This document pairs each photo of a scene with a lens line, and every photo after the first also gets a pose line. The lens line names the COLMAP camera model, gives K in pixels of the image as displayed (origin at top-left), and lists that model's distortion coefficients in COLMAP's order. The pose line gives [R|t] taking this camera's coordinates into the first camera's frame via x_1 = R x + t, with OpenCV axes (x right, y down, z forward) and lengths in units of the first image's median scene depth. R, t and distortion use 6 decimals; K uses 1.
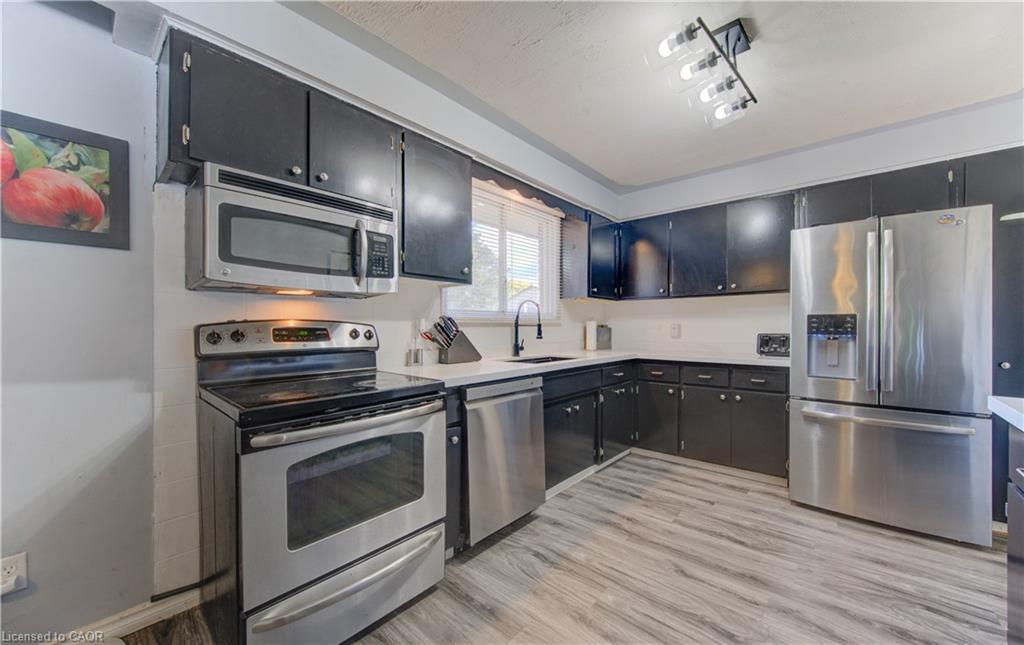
lens RADIAL K [[383.3, 0, 504.9], [0, 383.3, 327.5], [0, 0, 1]] dist [-0.006366, -0.000881]
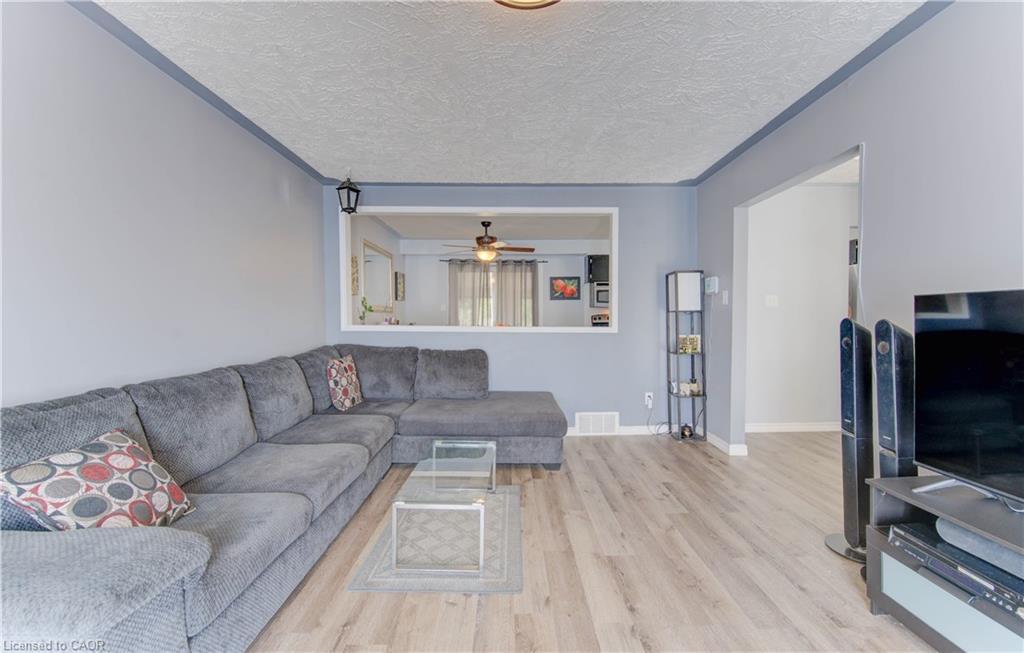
lens RADIAL K [[396.5, 0, 508.9], [0, 396.5, 320.7], [0, 0, 1]] dist [-0.004873, -0.000863]
pose [[0.668264, 0.007790, -0.743884, 1.398989], [-0.001922, 0.999960, 0.008745, 0.010119], [0.743922, -0.004414, 0.668252, -1.982879]]
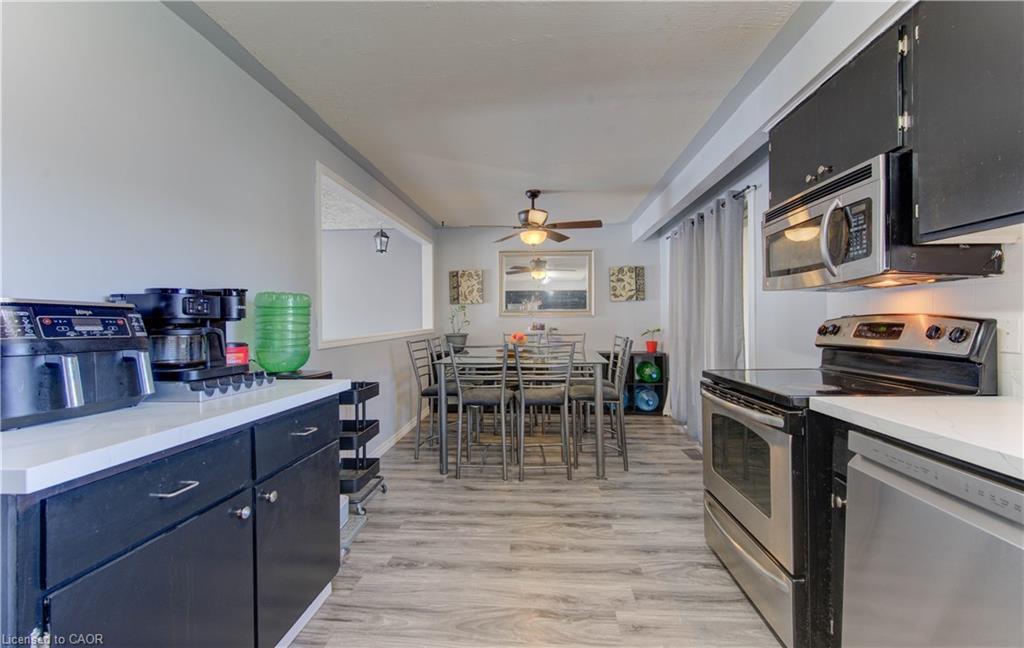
lens RADIAL K [[398.7, 0, 518.3], [0, 398.7, 319.7], [0, 0, 1]] dist [-0.007055, -0.000465]
pose [[-0.787253, 0.006172, -0.616599, 0.583757], [0.009440, 0.999953, -0.002042, -0.011887], [0.616558, -0.007428, -0.787275, 1.007045]]
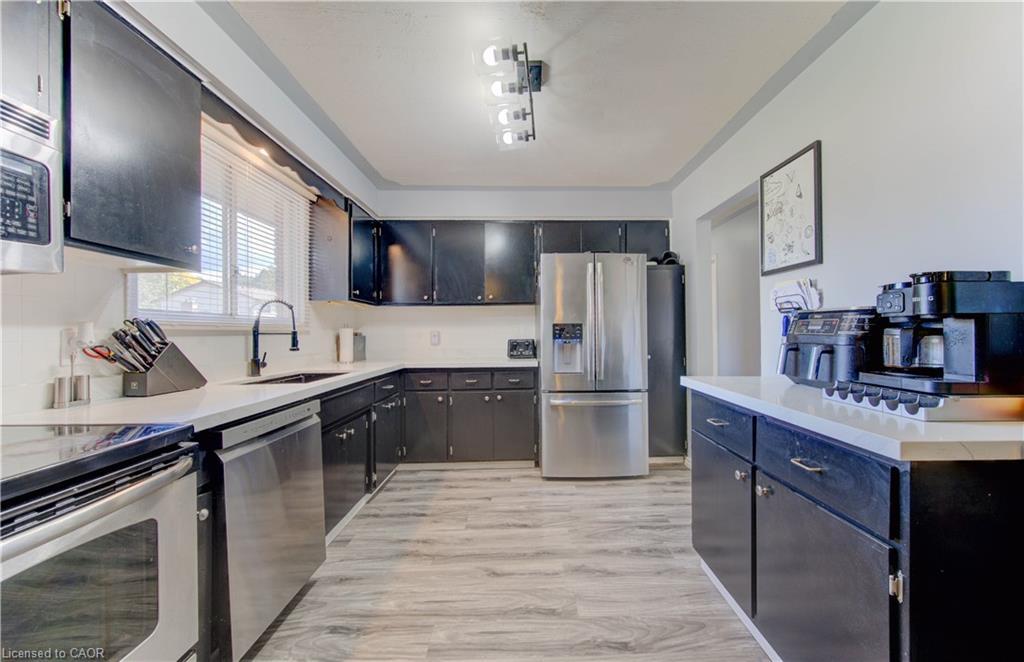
lens RADIAL K [[398.5, 0, 525.1], [0, 398.5, 332.1], [0, 0, 1]] dist [-0.007736, -0.000732]
pose [[0.722408, -0.002673, 0.691462, -0.170049], [0.008555, 0.999951, -0.005072, -0.000426], [-0.691414, 0.009580, 0.722395, 0.134017]]
